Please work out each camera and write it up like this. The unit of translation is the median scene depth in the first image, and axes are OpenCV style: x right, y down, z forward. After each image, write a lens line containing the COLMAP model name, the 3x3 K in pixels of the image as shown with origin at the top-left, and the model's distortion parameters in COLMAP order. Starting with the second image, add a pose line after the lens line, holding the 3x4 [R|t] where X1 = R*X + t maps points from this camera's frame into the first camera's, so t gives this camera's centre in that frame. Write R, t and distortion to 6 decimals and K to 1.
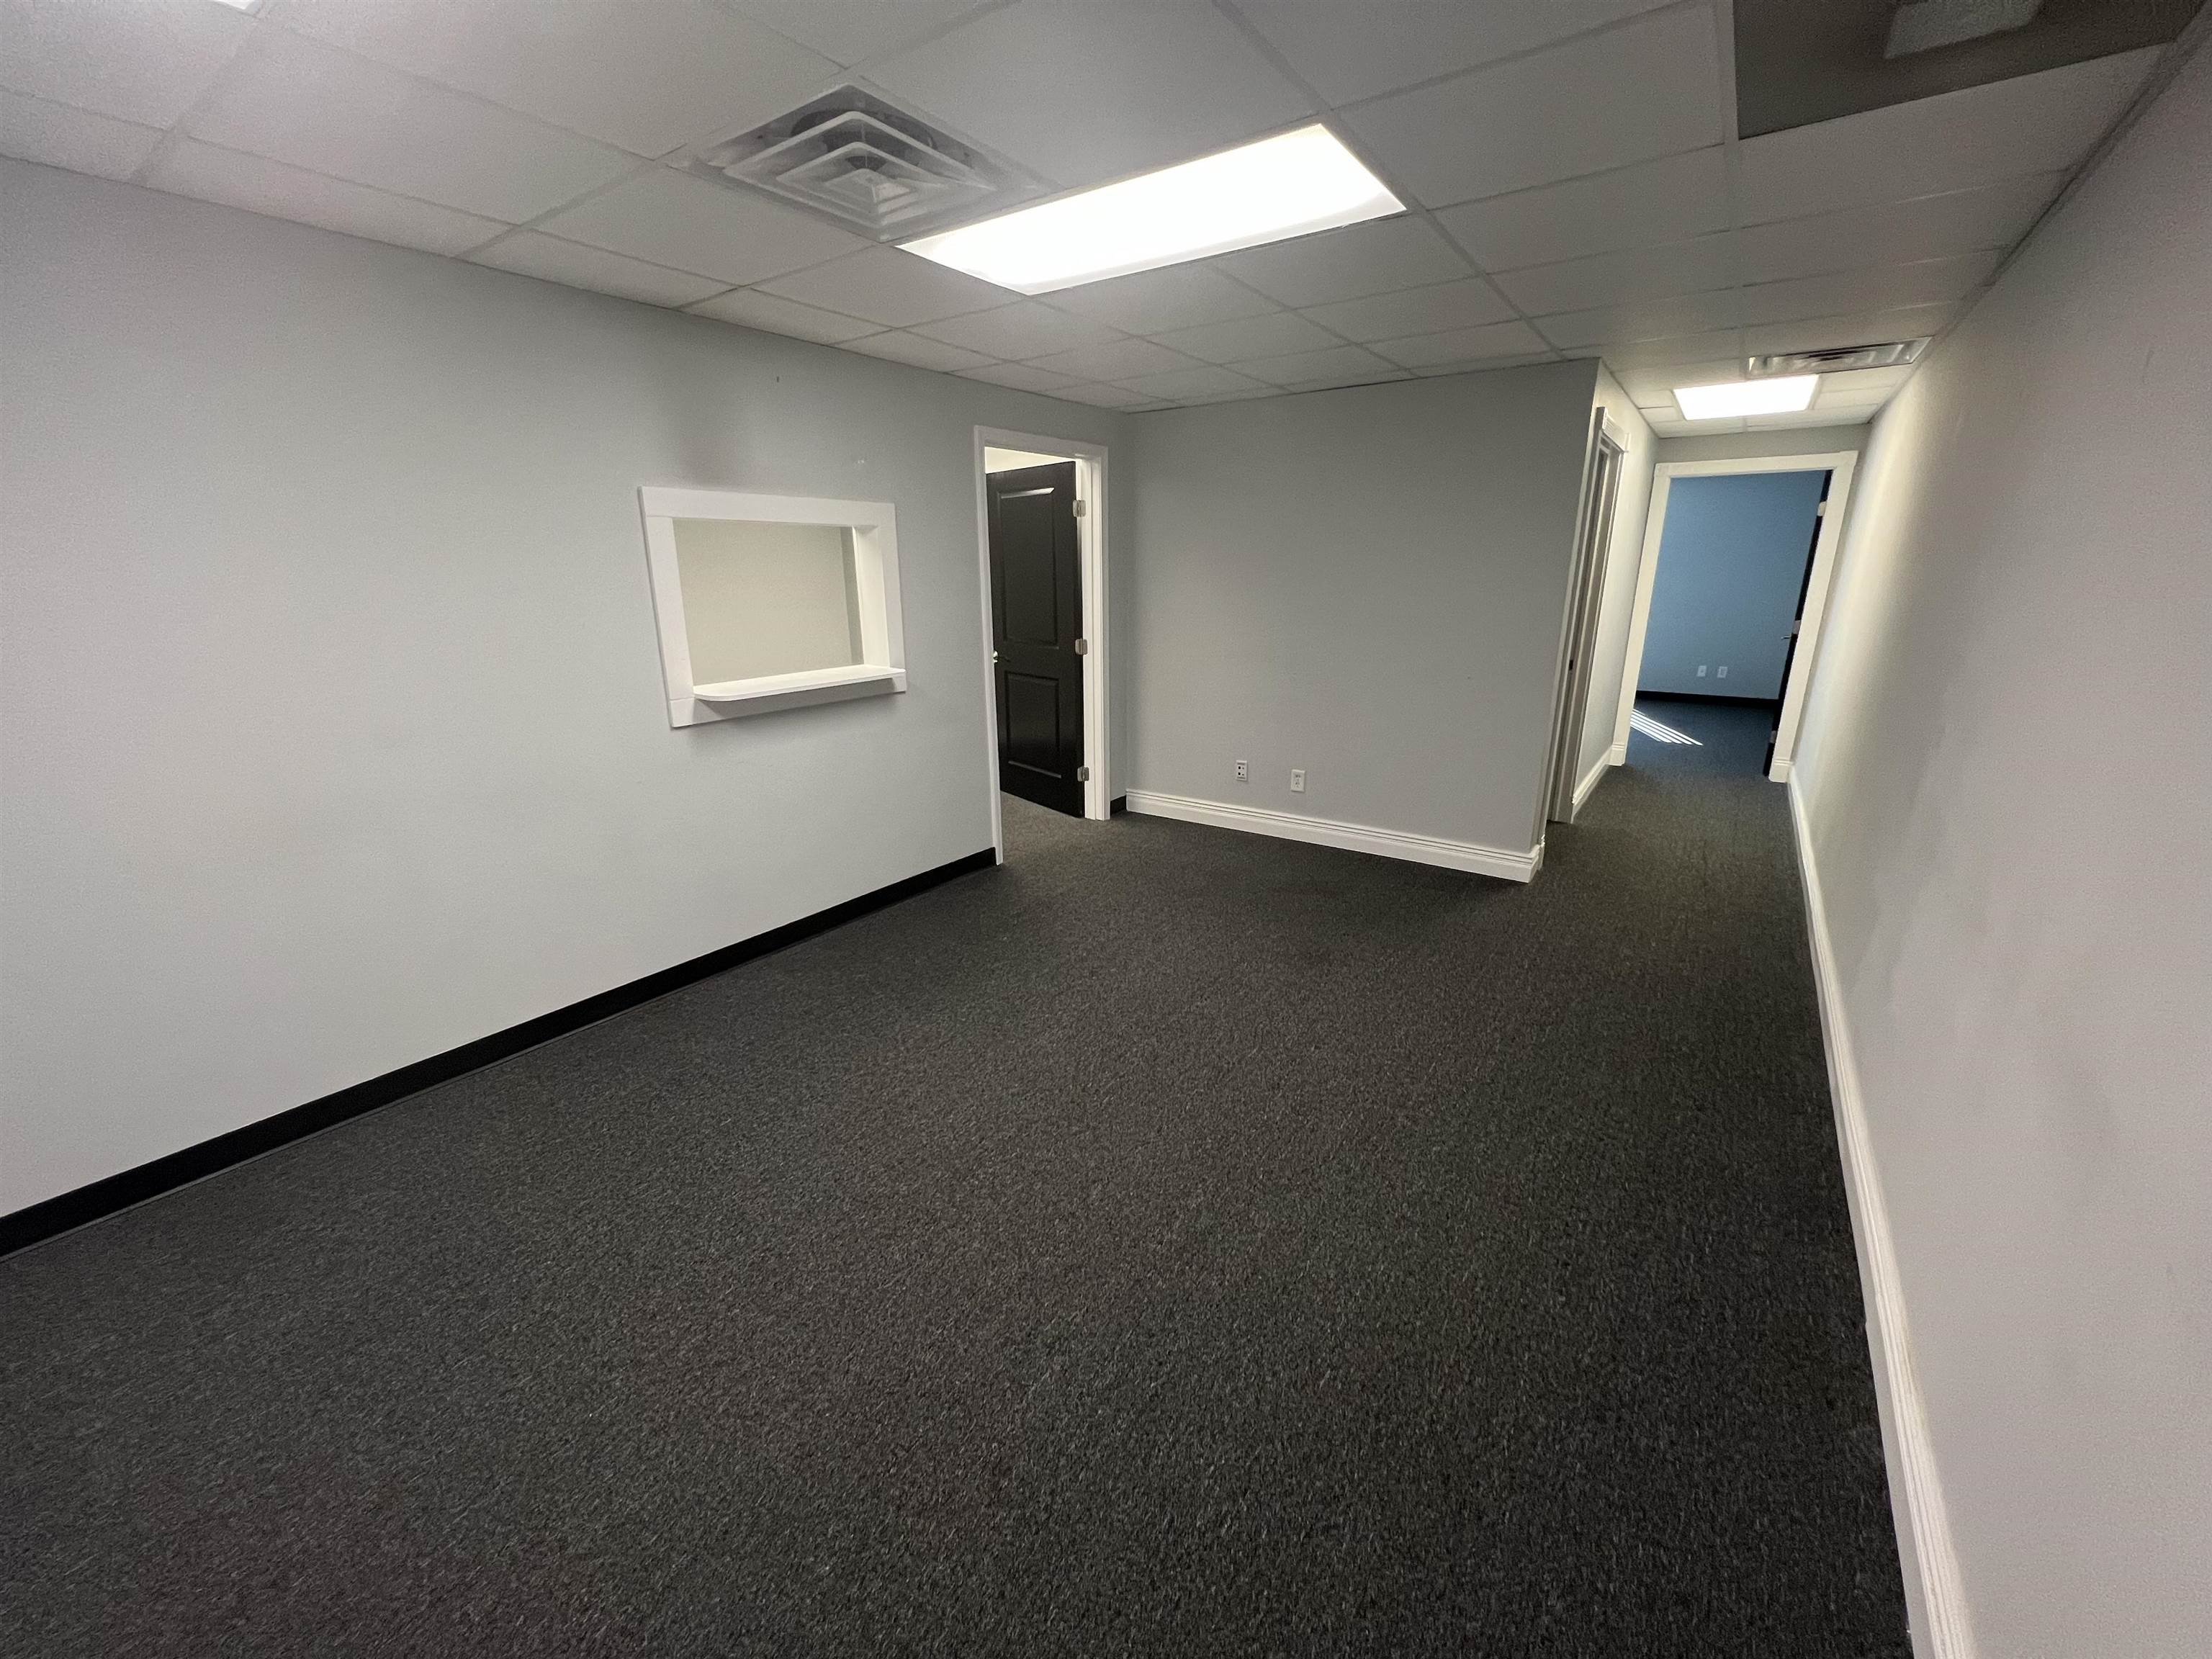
lens RADIAL K [[882.1, 0, 1103.6], [0, 882.1, 820.5], [0, 0, 1]] dist [0.002812, 0.000125]
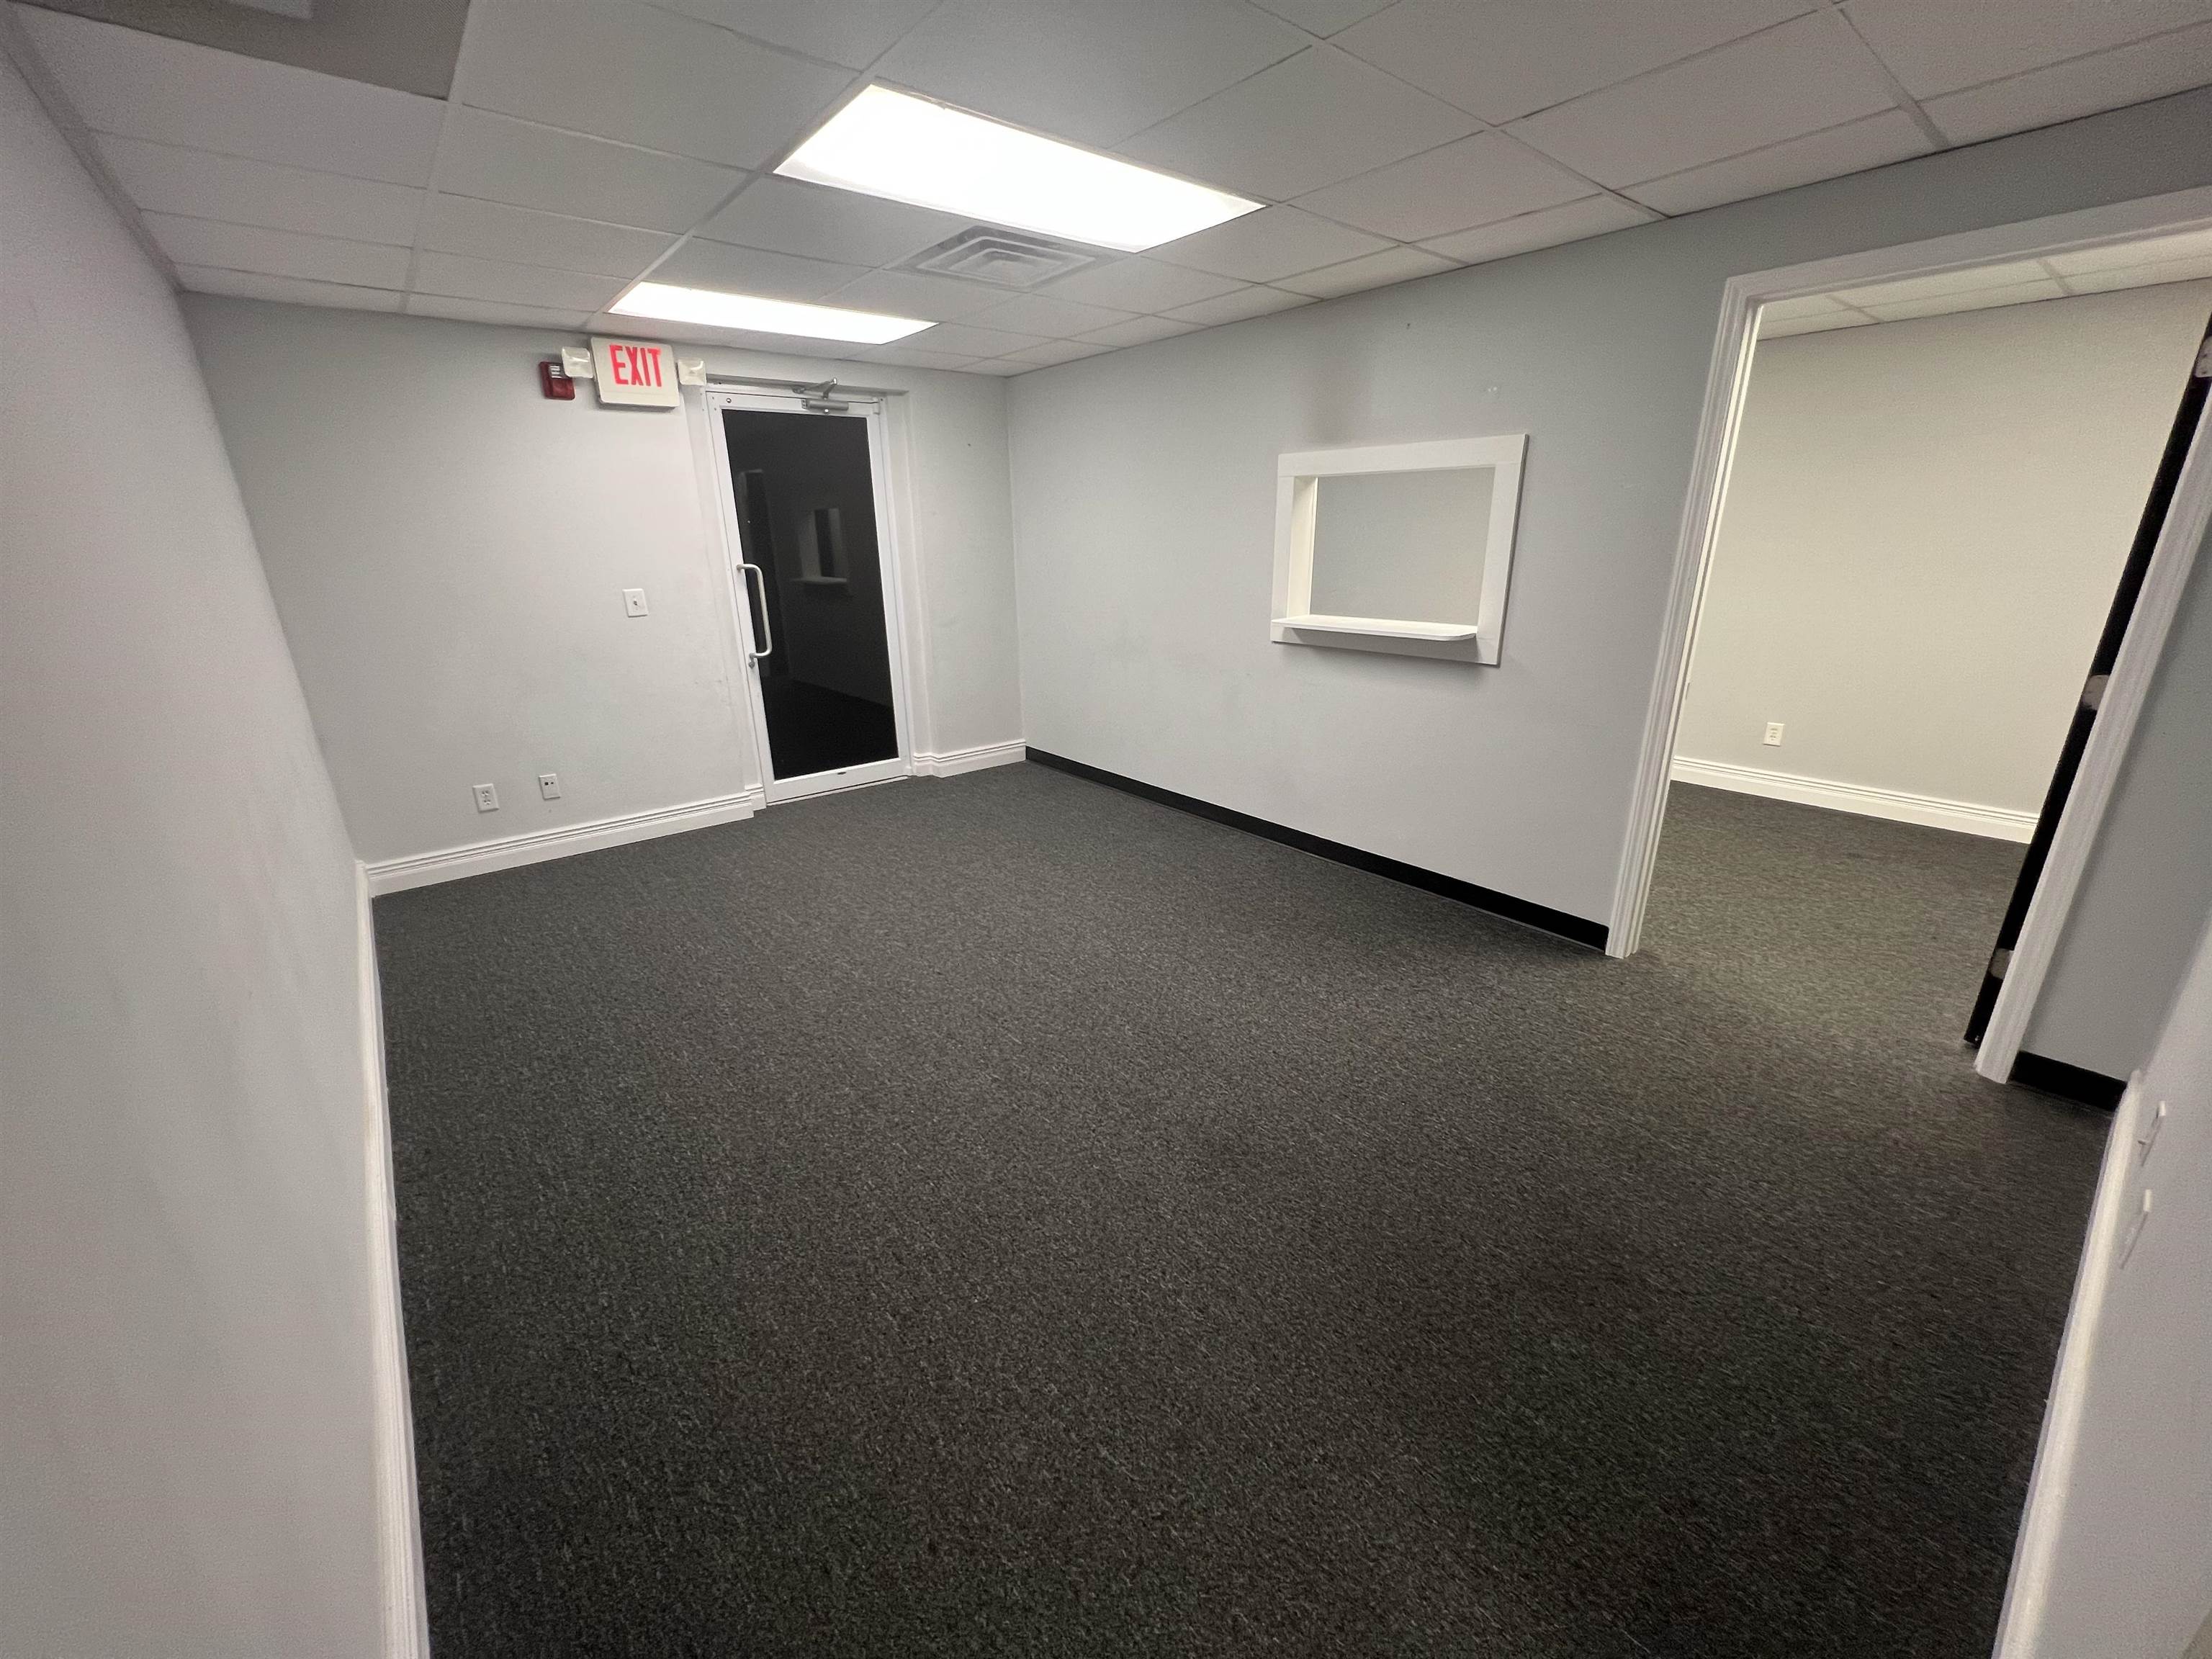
lens RADIAL K [[882.1, 0, 1105.6], [0, 882.1, 824.7], [0, 0, 1]] dist [0.002812, 0.000125]
pose [[-0.267205, 0.316921, -0.910034, 0.831653], [-0.250904, 0.888918, 0.383238, -0.294374], [0.930403, 0.330734, -0.158007, 1.036801]]
